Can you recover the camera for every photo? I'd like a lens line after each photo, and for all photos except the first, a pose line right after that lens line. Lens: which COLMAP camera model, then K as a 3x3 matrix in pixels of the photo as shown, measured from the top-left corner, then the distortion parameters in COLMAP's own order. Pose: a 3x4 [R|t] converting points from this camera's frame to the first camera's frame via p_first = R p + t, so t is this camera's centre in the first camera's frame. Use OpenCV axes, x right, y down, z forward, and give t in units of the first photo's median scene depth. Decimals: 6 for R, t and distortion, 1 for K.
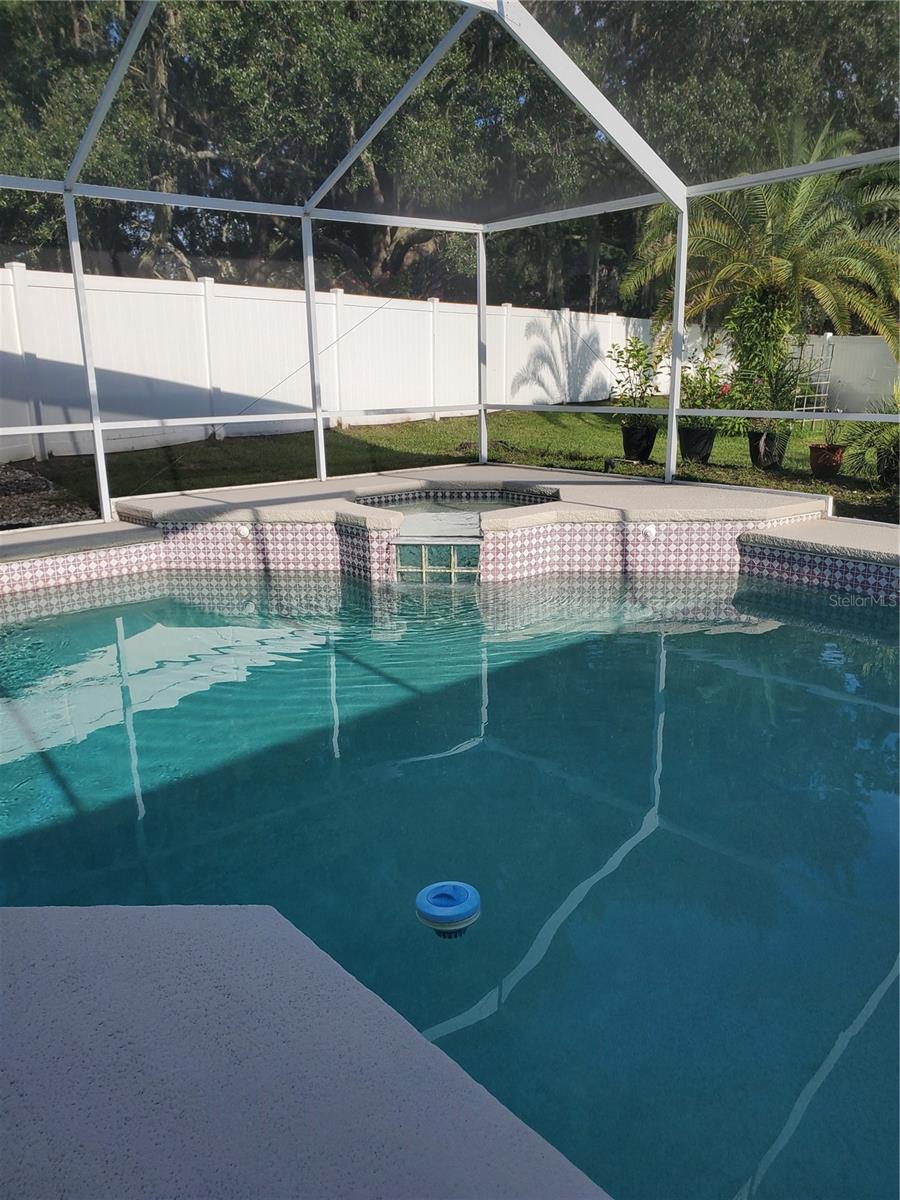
lens RADIAL K [[995.1, 0, 446.1], [0, 995.1, 622.4], [0, 0, 1]] dist [0.002440, -0.002358]
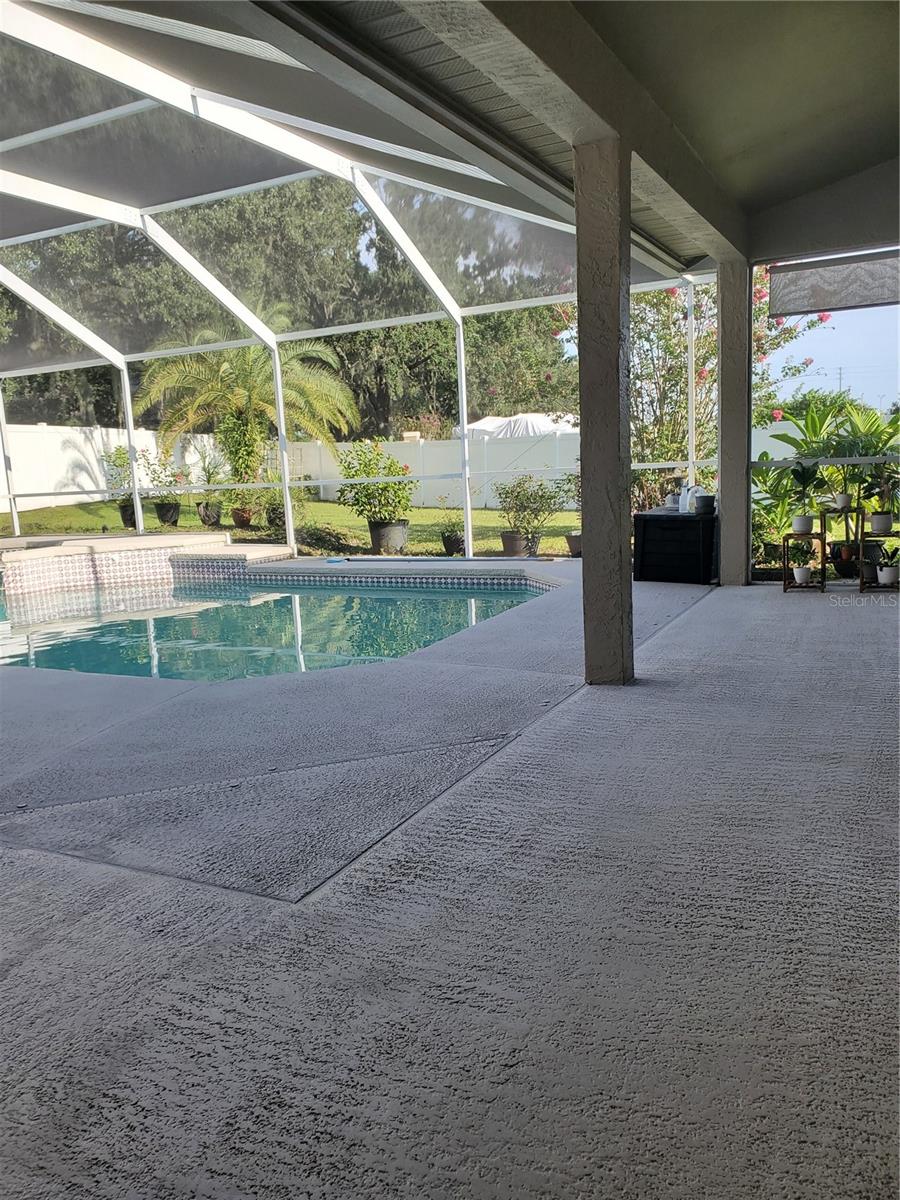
lens RADIAL K [[928.4, 0, 447.5], [0, 928.4, 617.6], [0, 0, 1]] dist [-0.004875, 0.045860]
pose [[0.906954, -0.097781, 0.409723, 0.055081], [0.137072, 0.988254, -0.067572, 0.171833], [-0.398303, 0.117446, 0.909704, -0.573017]]
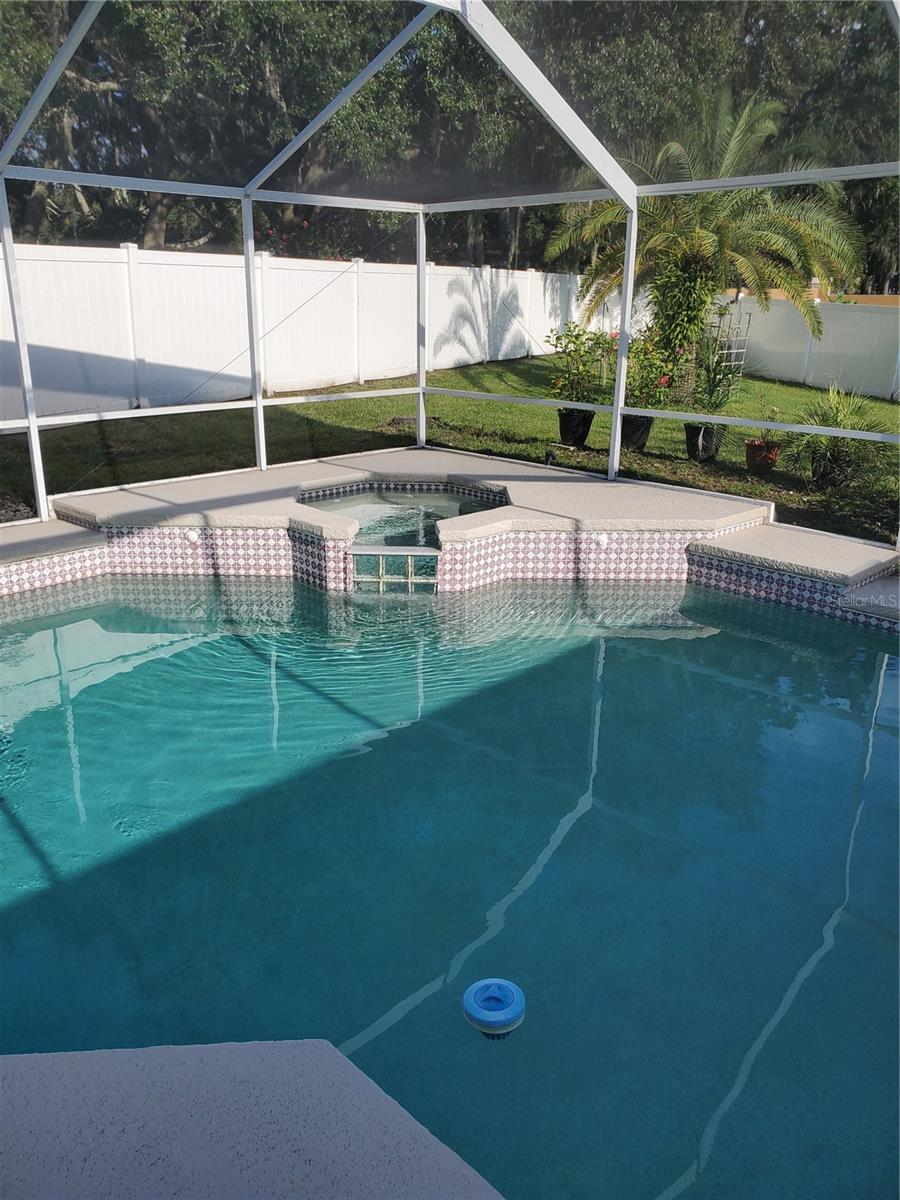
lens RADIAL K [[995.1, 0, 446.1], [0, 995.1, 622.4], [0, 0, 1]] dist [0.002440, -0.002358]
pose [[0.995423, -0.004198, 0.095479, -0.046160], [-0.001592, 0.998168, 0.060485, -0.061999], [-0.095558, -0.060360, 0.993592, 0.000826]]
